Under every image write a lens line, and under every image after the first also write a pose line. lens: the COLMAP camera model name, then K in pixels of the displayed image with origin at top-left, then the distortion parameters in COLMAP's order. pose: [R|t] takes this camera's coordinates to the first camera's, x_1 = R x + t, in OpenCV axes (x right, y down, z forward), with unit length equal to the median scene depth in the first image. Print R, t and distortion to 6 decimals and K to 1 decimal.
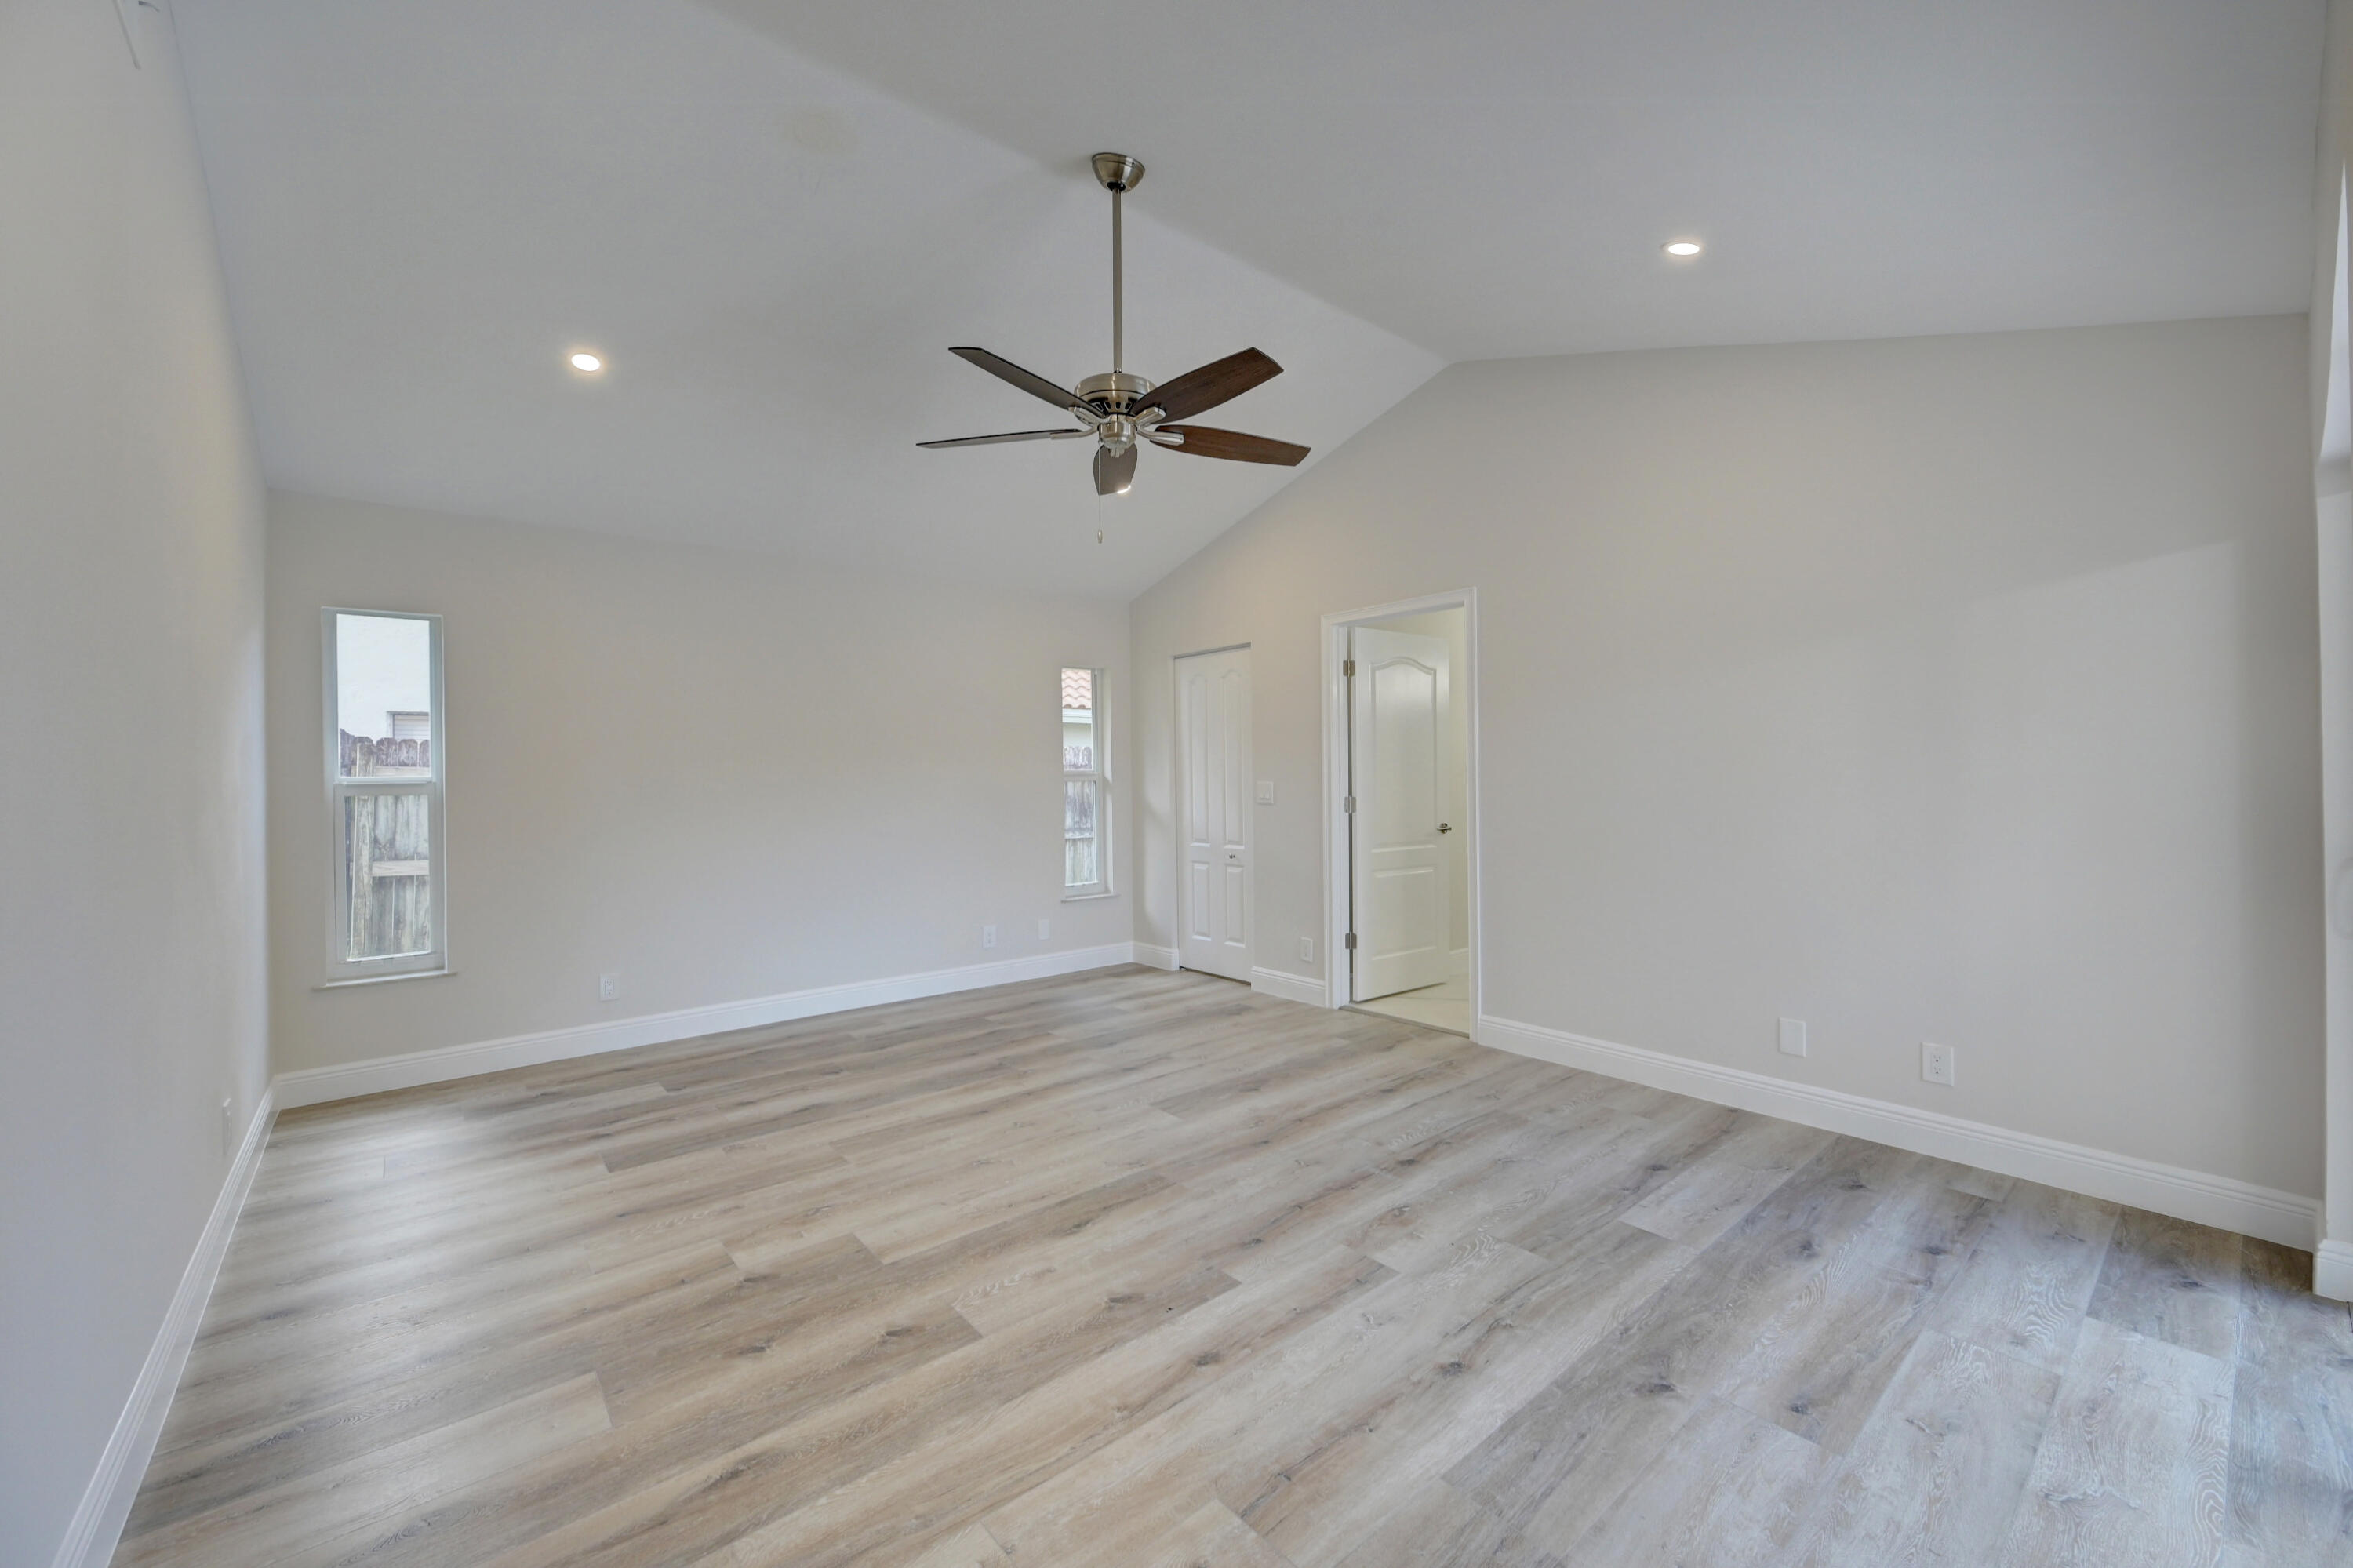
lens RADIAL K [[942.2, 0, 1175.9], [0, 942.2, 779.1], [0, 0, 1]] dist [0.005688, -0.000644]
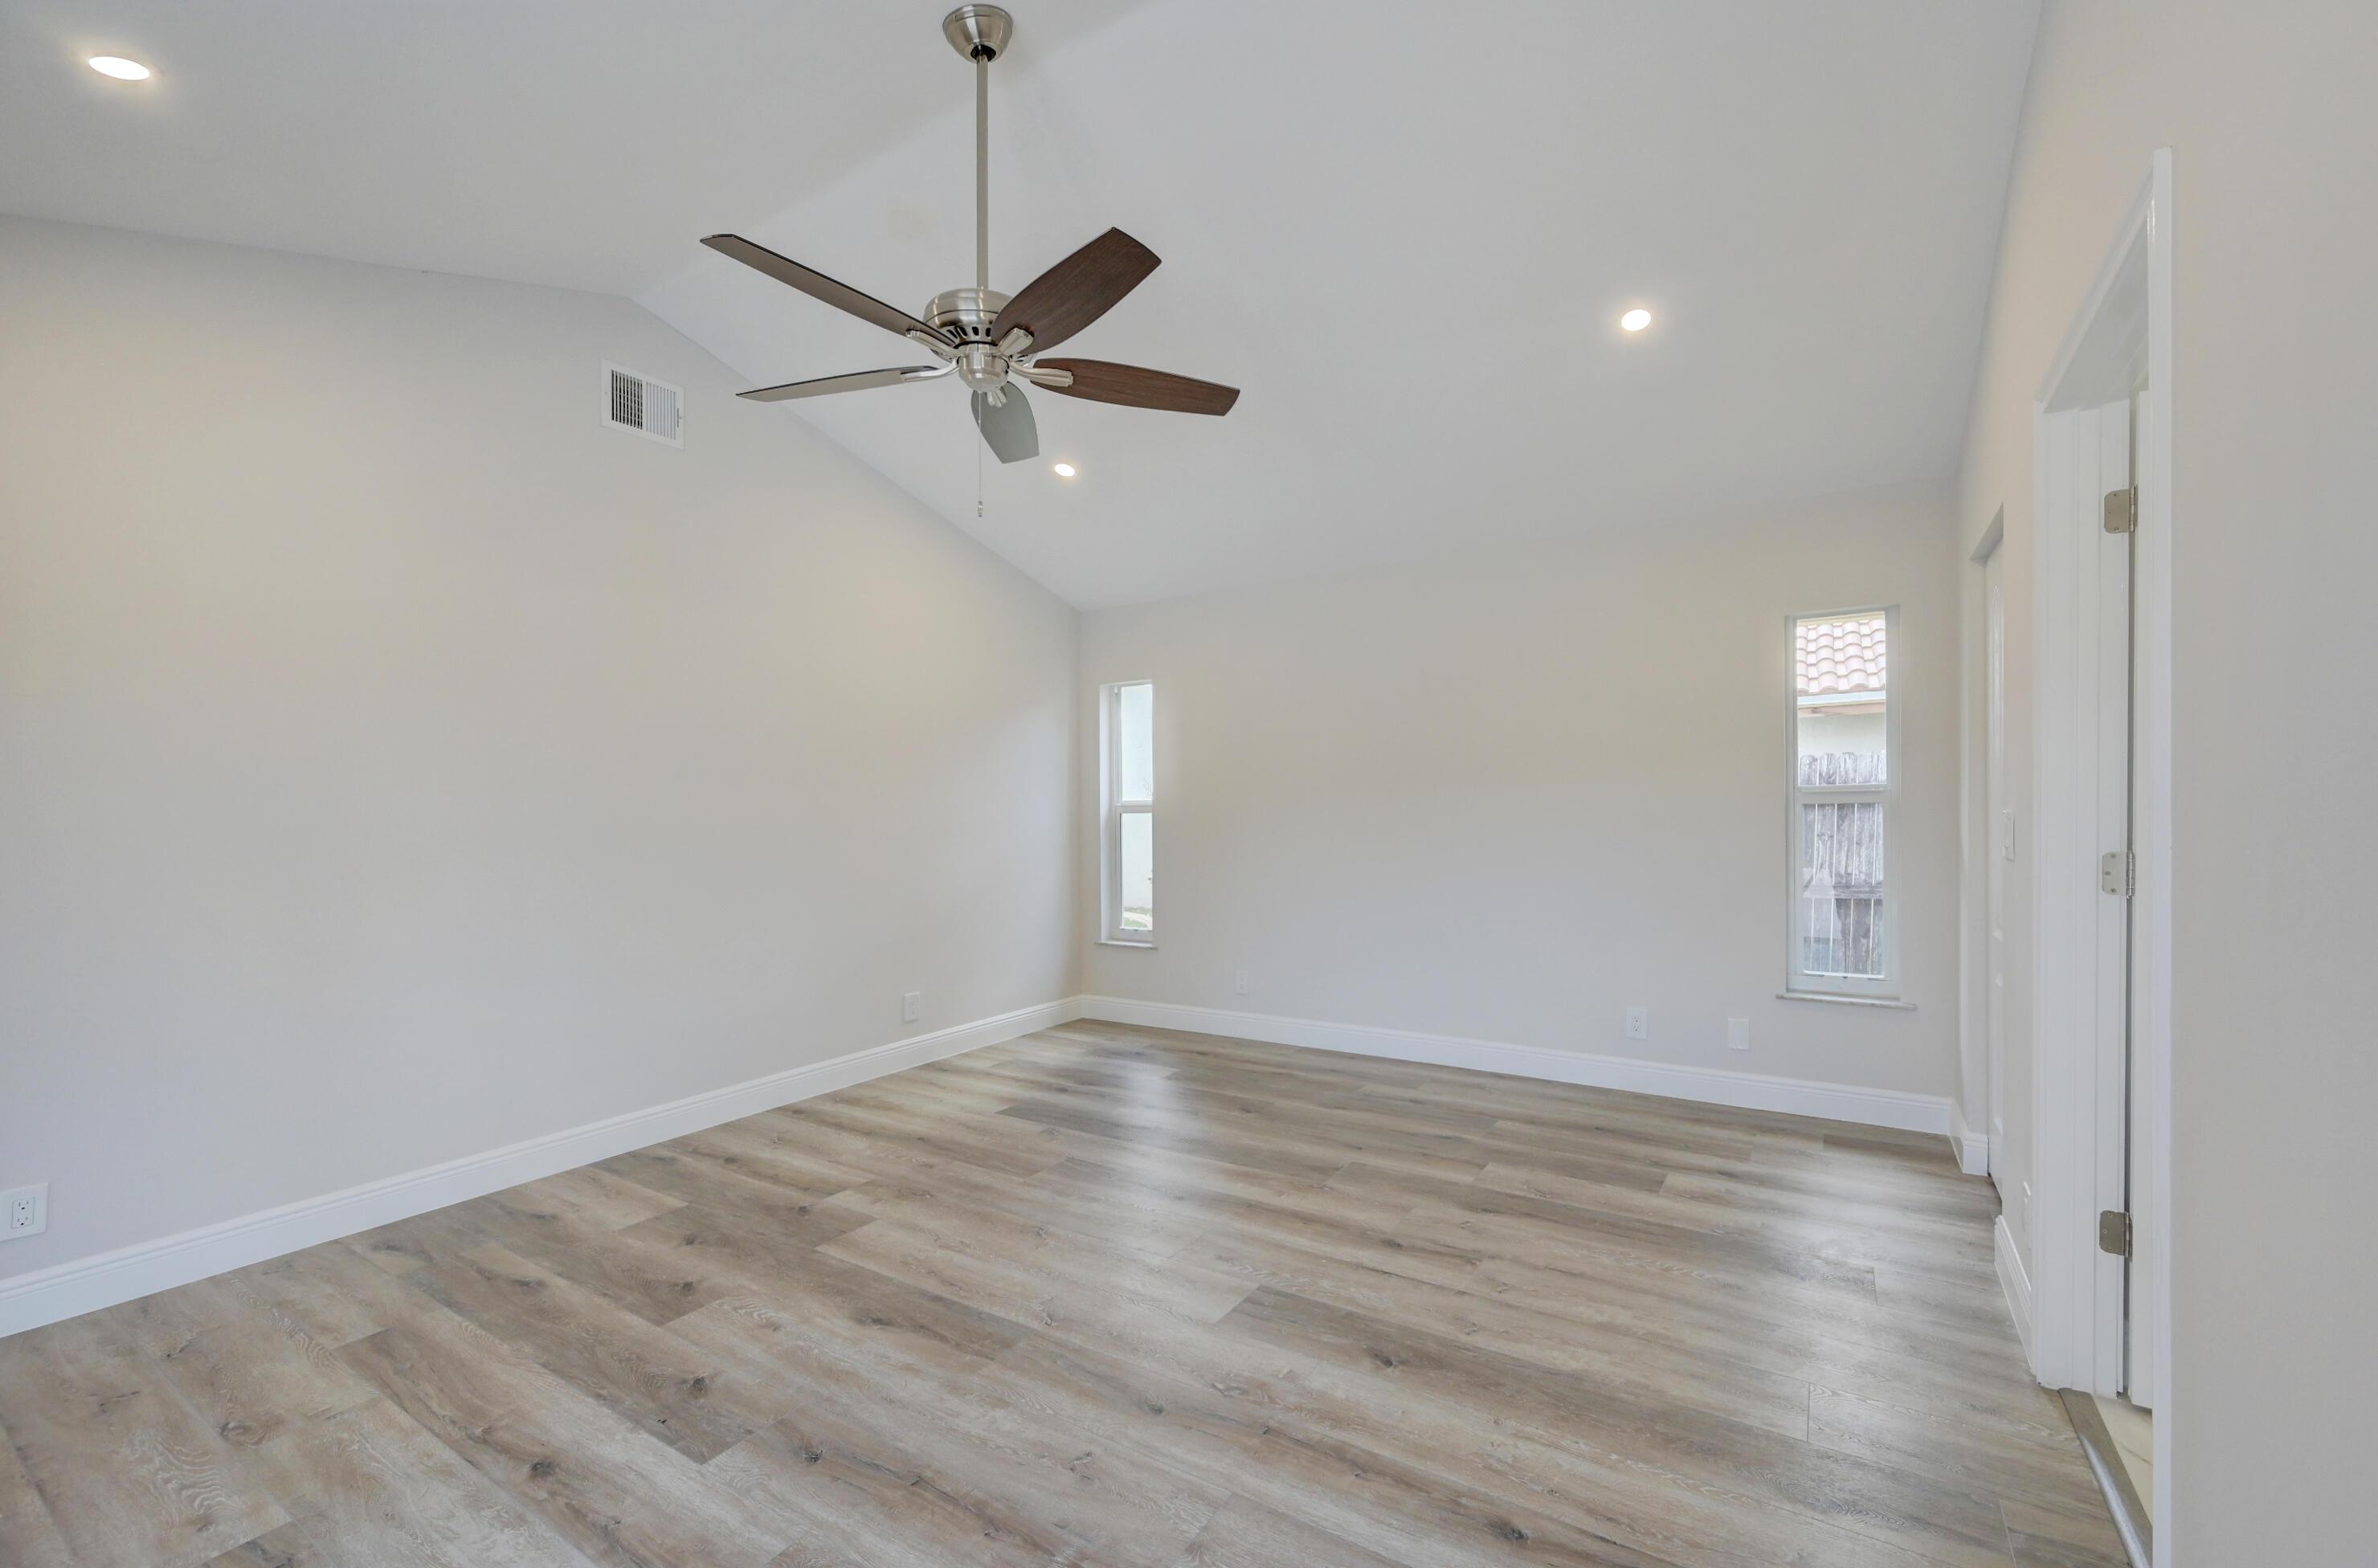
lens RADIAL K [[960.5, 0, 1192.0], [0, 960.5, 796.8], [0, 0, 1]] dist [-0.001480, -0.000165]
pose [[0.299666, -0.001824, -0.954042, 0.727935], [0.007892, 0.999969, 0.000567, -0.005717], [0.954012, -0.007699, 0.299671, 0.894851]]
